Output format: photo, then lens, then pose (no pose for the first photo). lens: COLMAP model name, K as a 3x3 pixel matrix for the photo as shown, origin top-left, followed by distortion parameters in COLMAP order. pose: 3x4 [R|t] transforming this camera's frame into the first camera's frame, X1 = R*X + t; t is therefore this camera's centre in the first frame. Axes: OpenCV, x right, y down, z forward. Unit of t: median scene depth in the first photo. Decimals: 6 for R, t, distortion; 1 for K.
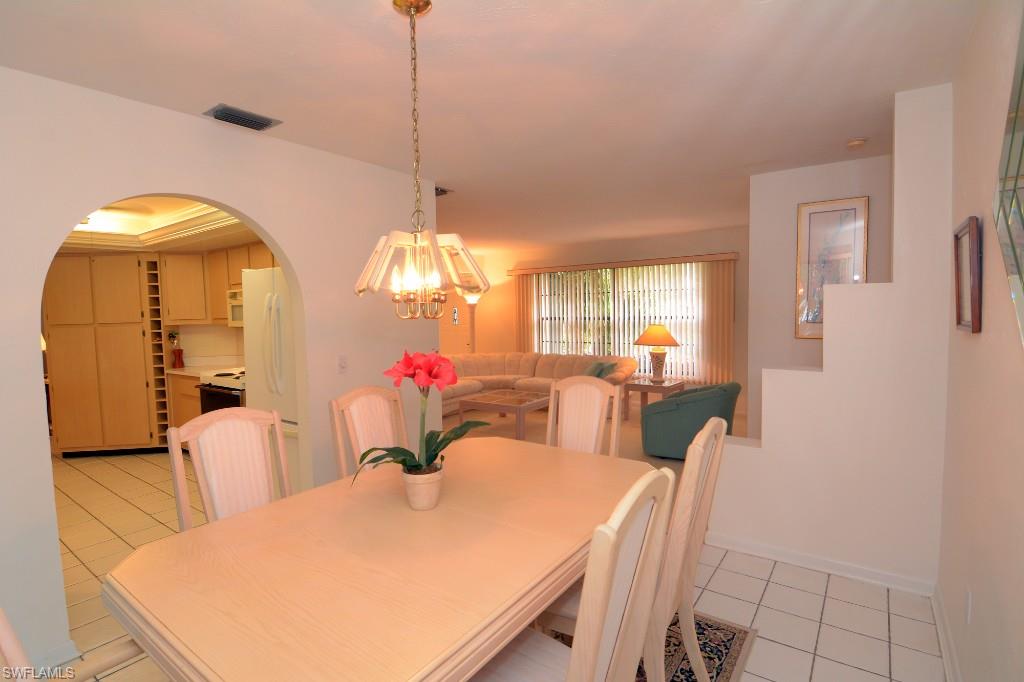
lens RADIAL K [[497.0, 0, 507.7], [0, 497.0, 340.0], [0, 0, 1]] dist [-0.030046, -0.001545]
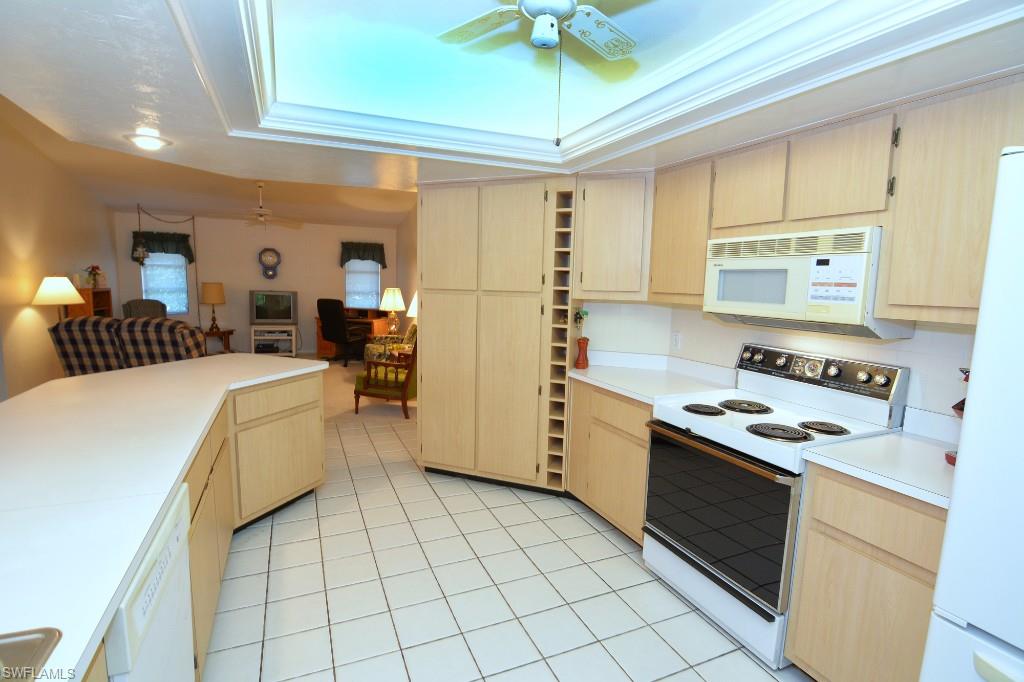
lens RADIAL K [[497.0, 0, 514.2], [0, 497.0, 342.3], [0, 0, 1]] dist [-0.030046, -0.001545]
pose [[0.858697, 0.101596, -0.502312, -0.445984], [-0.071266, 0.994302, 0.079275, -0.020137], [0.507504, -0.032275, 0.861045, 0.427430]]
